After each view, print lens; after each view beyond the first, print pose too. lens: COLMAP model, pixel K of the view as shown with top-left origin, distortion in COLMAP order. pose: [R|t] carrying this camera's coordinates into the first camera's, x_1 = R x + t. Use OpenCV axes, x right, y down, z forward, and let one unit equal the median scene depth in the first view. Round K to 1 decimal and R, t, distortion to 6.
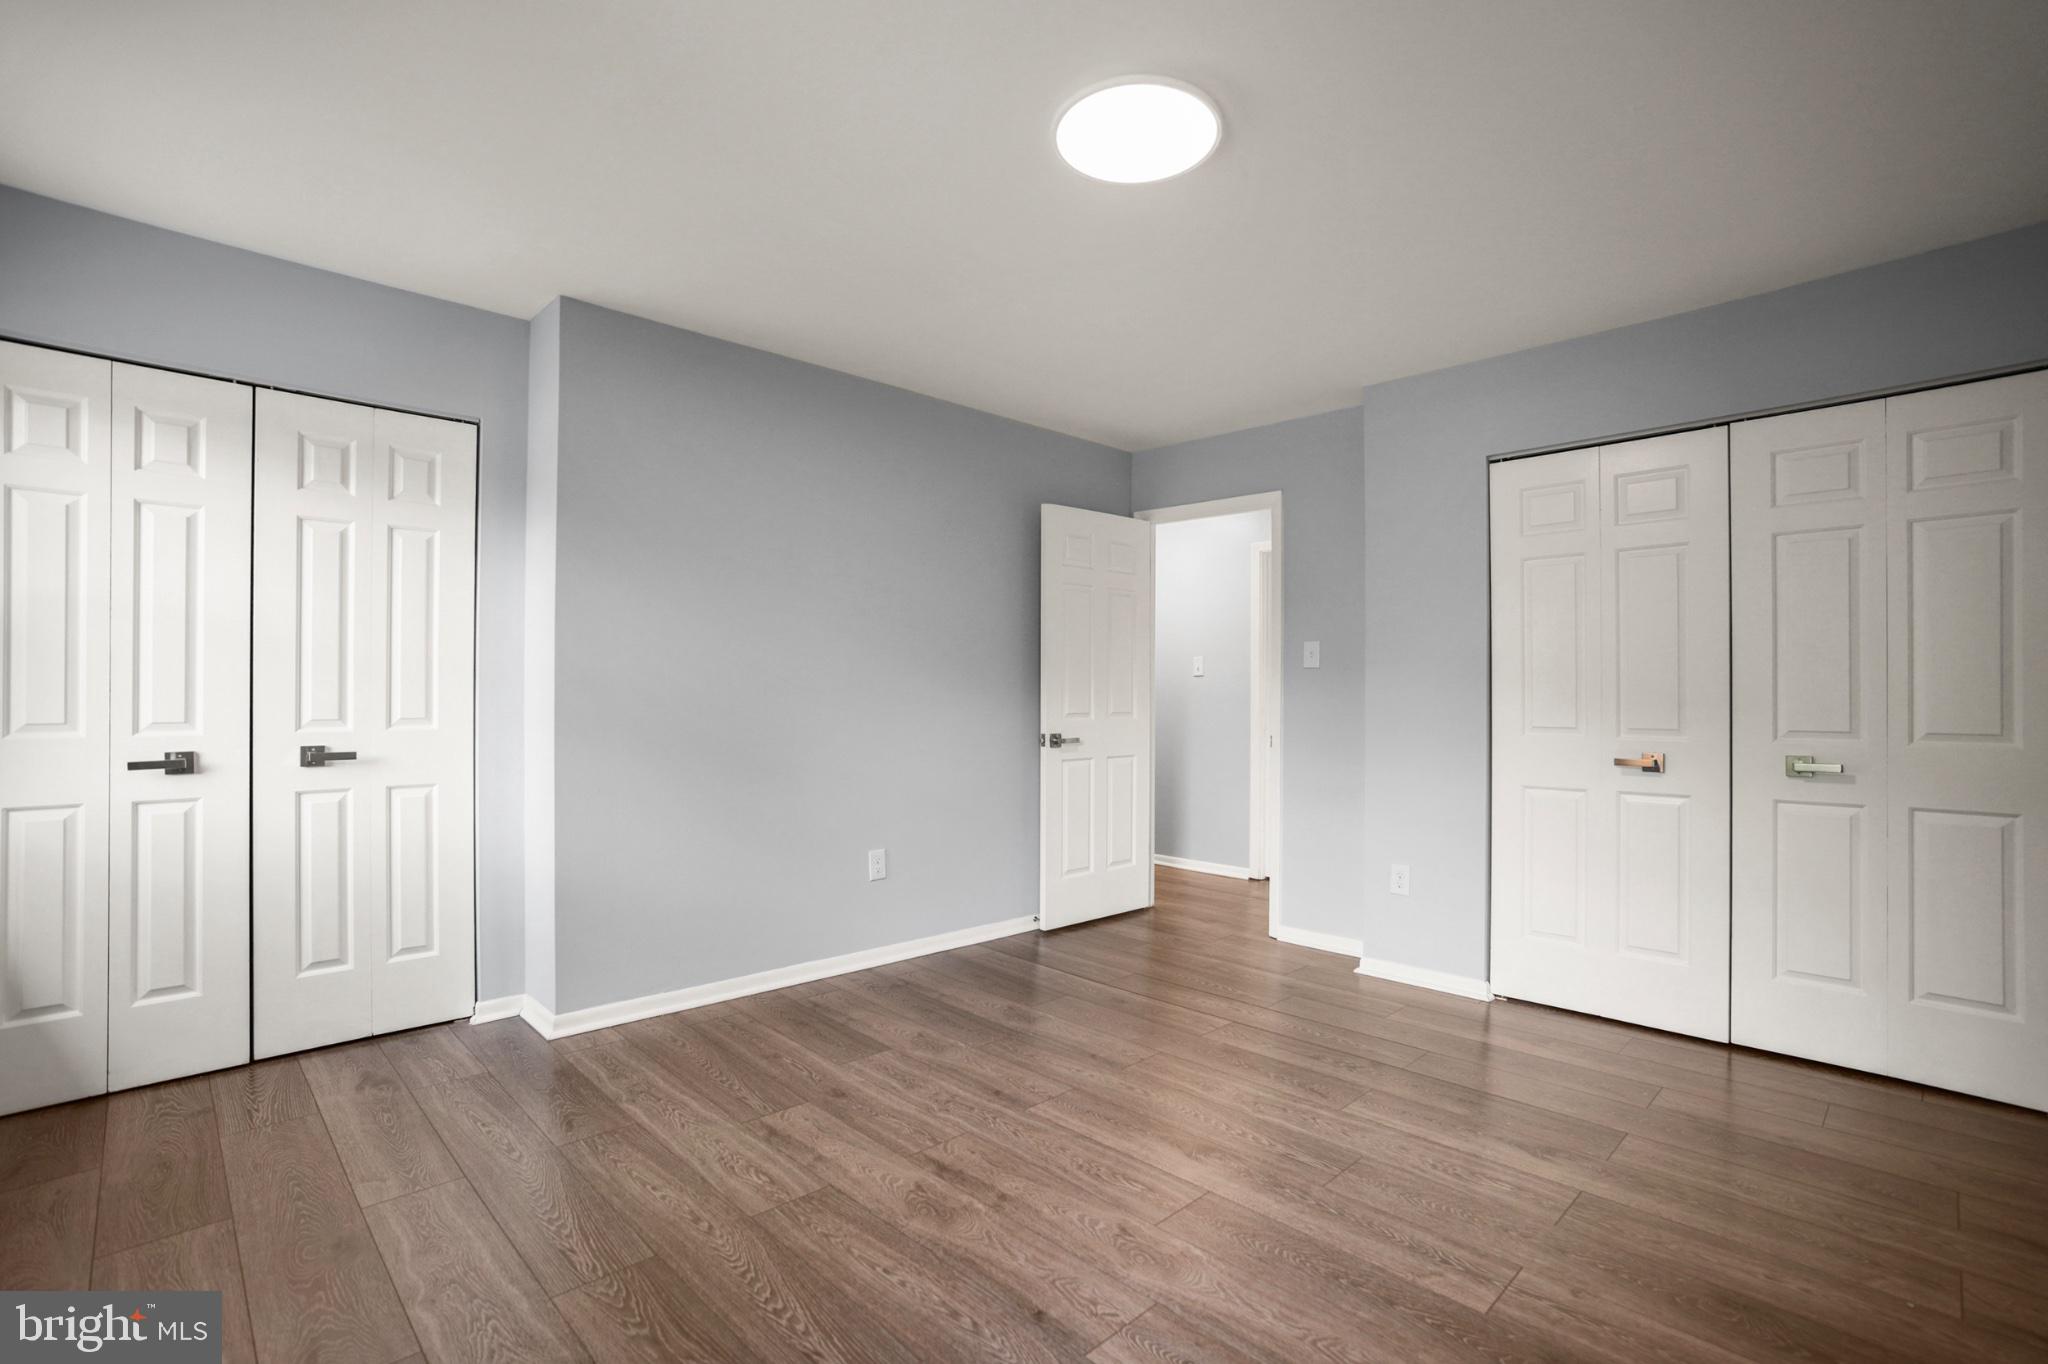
lens RADIAL K [[959.3, 0, 1044.5], [0, 959.3, 685.7], [0, 0, 1]] dist [-0.044771, 0.010678]
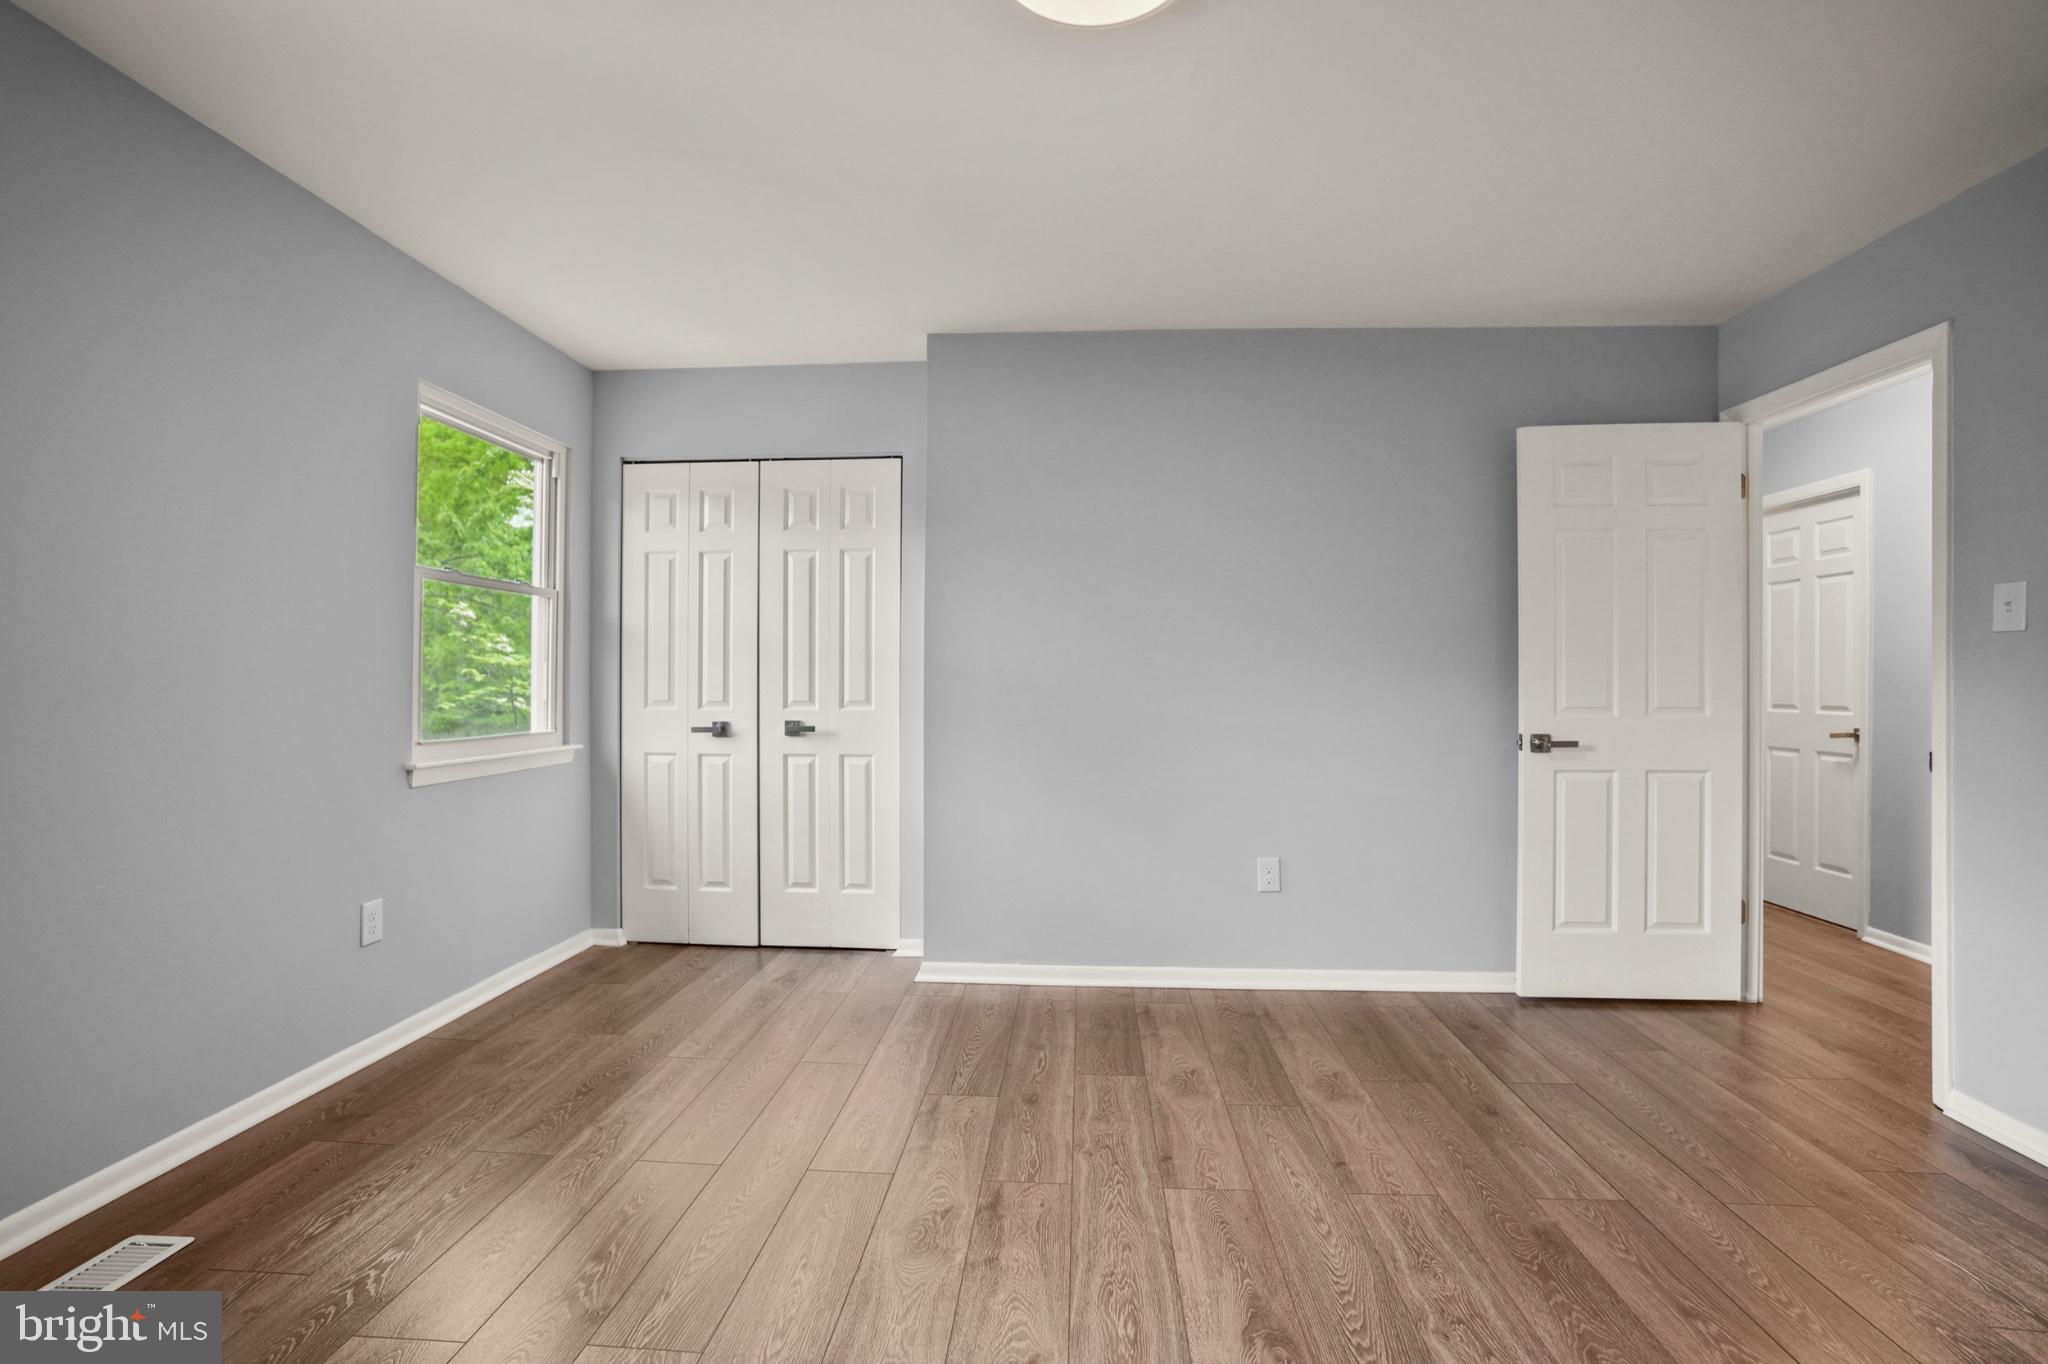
lens RADIAL K [[959.3, 0, 1004.0], [0, 959.3, 678.3], [0, 0, 1]] dist [-0.044771, 0.010678]
pose [[0.660449, -0.004256, -0.750859, 0.426958], [0.006605, 0.999978, 0.000142, 0.005320], [0.750842, -0.005054, 0.660462, 0.308497]]
